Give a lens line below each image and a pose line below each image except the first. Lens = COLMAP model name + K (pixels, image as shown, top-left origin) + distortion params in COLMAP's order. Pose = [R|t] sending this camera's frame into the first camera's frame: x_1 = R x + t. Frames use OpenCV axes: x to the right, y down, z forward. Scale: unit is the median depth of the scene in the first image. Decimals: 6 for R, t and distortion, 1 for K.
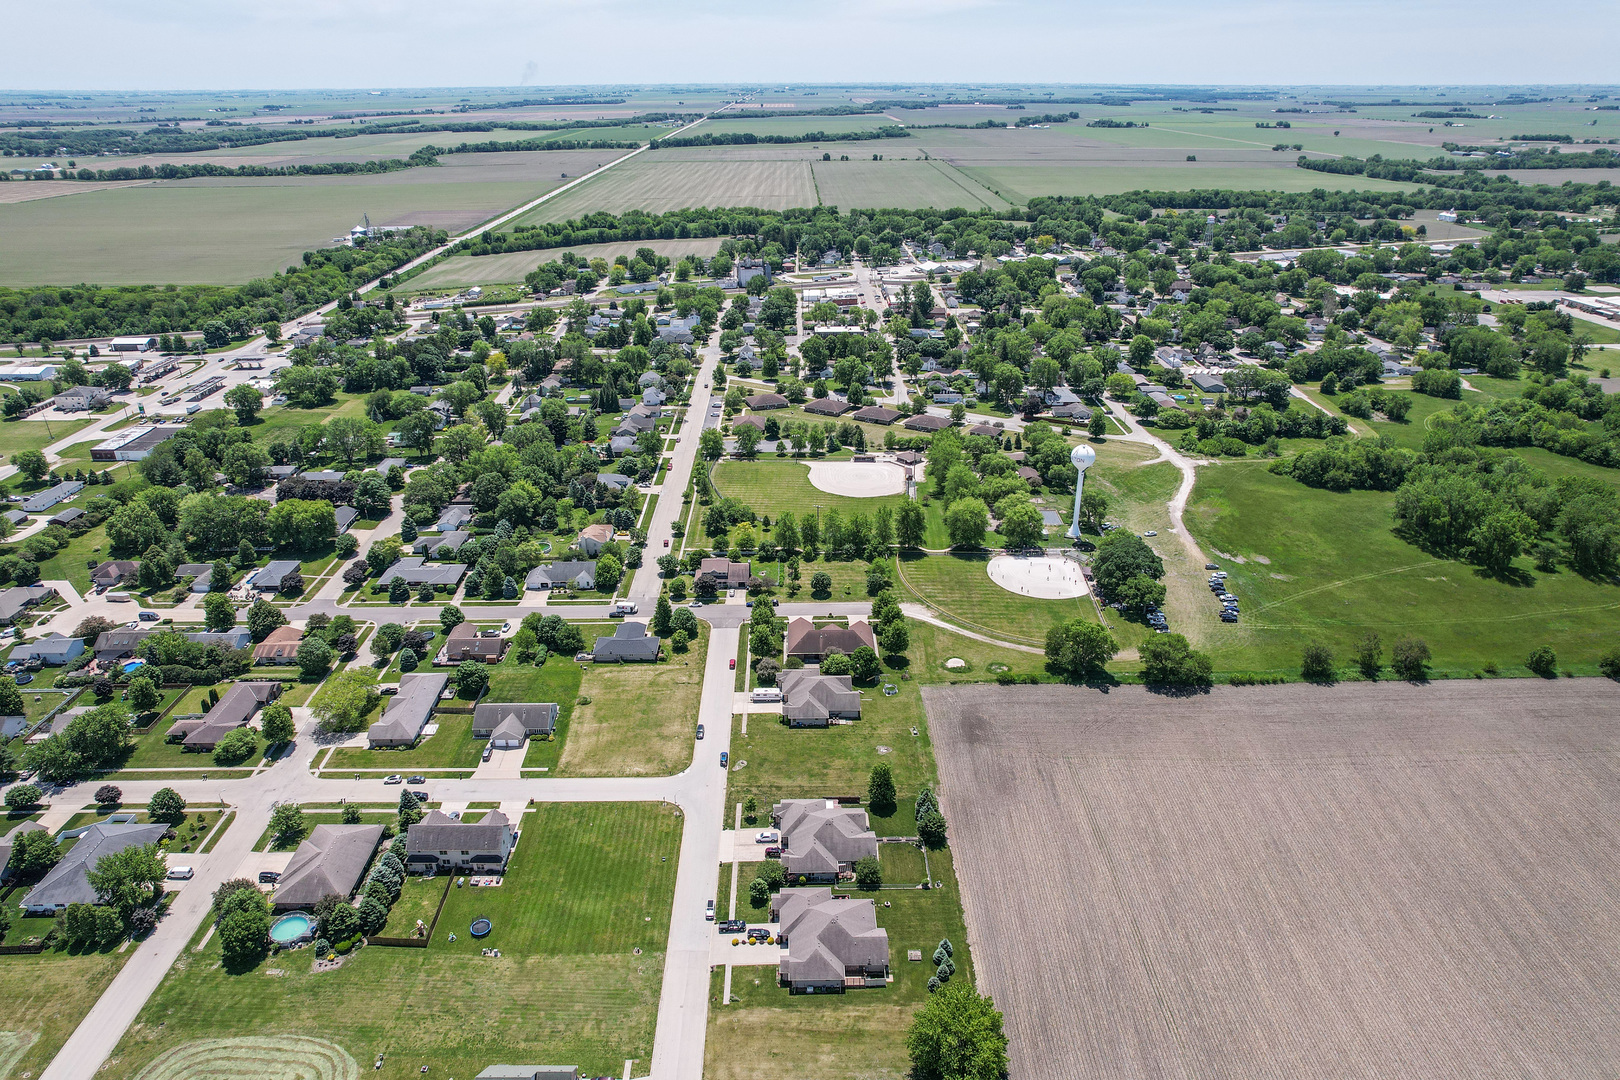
lens RADIAL K [[1035.4, 0, 799.6], [0, 1035.4, 542.8], [0, 0, 1]] dist [-0.066957, 0.055588]
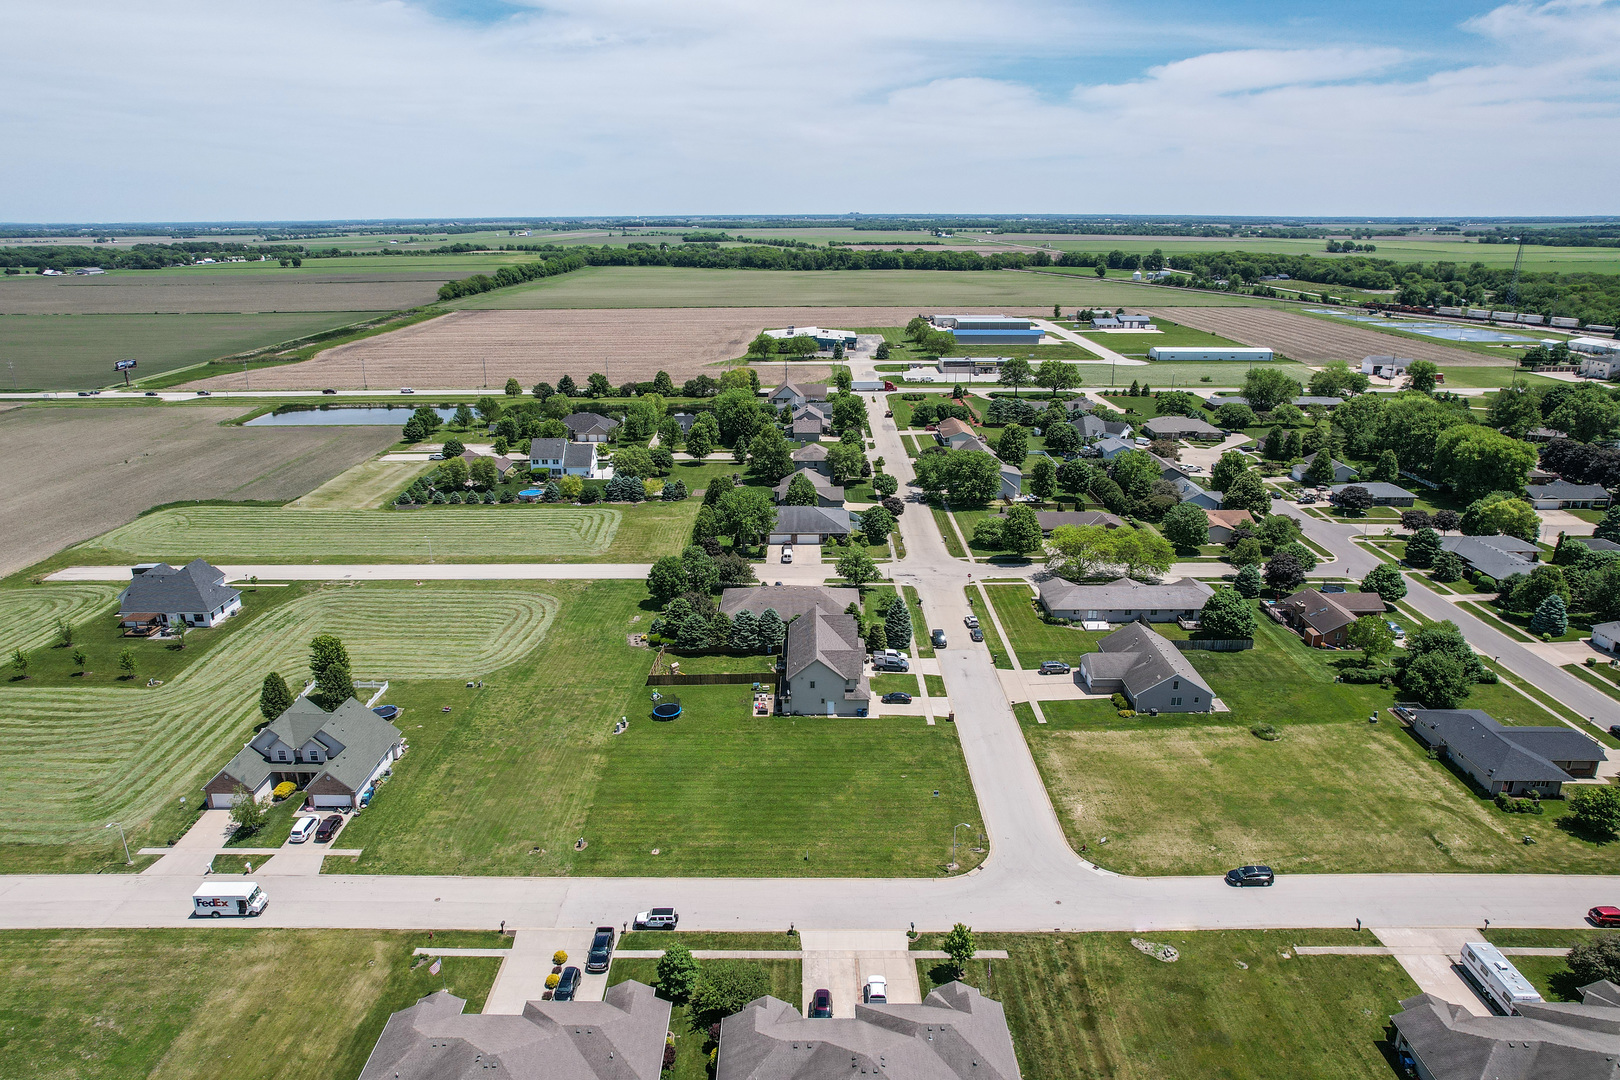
lens RADIAL K [[1035.4, 0, 799.6], [0, 1035.4, 542.8], [0, 0, 1]] dist [-0.066957, 0.055588]
pose [[-0.015013, 0.311594, -0.950097, 0.272137], [-0.412123, 0.863809, 0.289807, 0.024341], [0.911005, 0.395908, 0.115447, 0.782730]]
